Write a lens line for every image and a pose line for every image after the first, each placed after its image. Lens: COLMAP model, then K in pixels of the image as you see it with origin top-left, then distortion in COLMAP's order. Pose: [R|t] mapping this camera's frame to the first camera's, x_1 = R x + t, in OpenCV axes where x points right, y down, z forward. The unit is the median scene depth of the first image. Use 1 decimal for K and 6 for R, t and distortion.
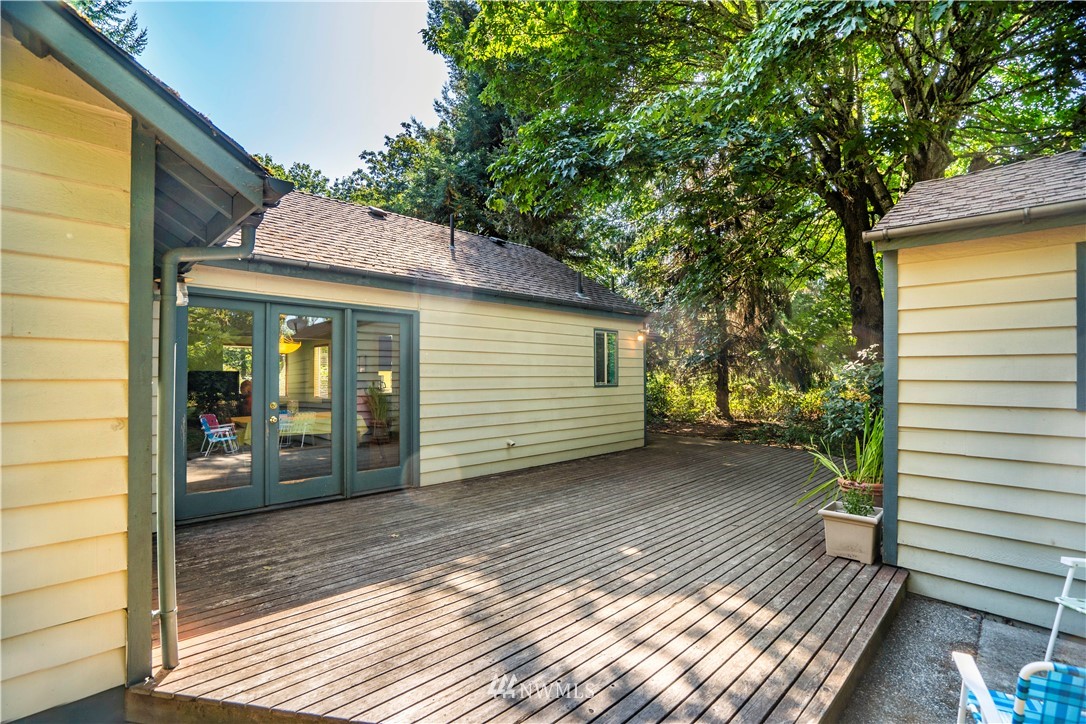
lens RADIAL K [[500.3, 0, 542.1], [0, 500.3, 366.6], [0, 0, 1]] dist [-0.012587, 0.001773]
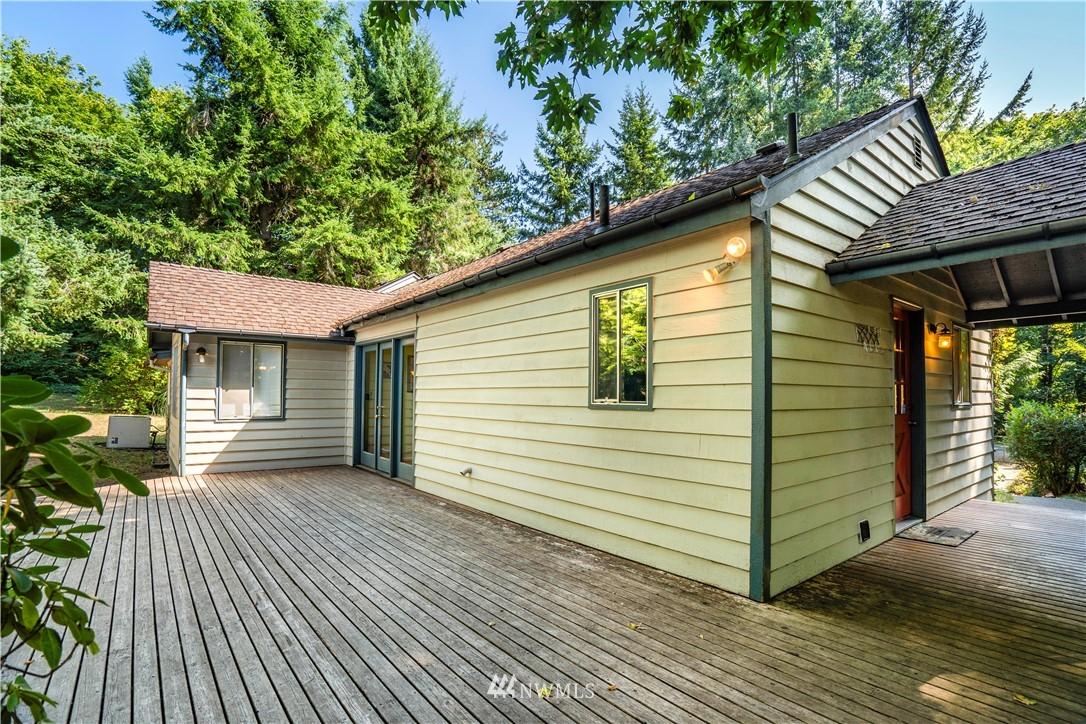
lens RADIAL K [[500.3, 0, 522.4], [0, 500.3, 382.1], [0, 0, 1]] dist [-0.012587, 0.001773]
pose [[-0.130821, -0.026477, -0.991052, 0.691366], [0.008364, 0.999578, -0.027809, 0.032406], [0.991371, -0.011928, -0.130544, 1.140497]]
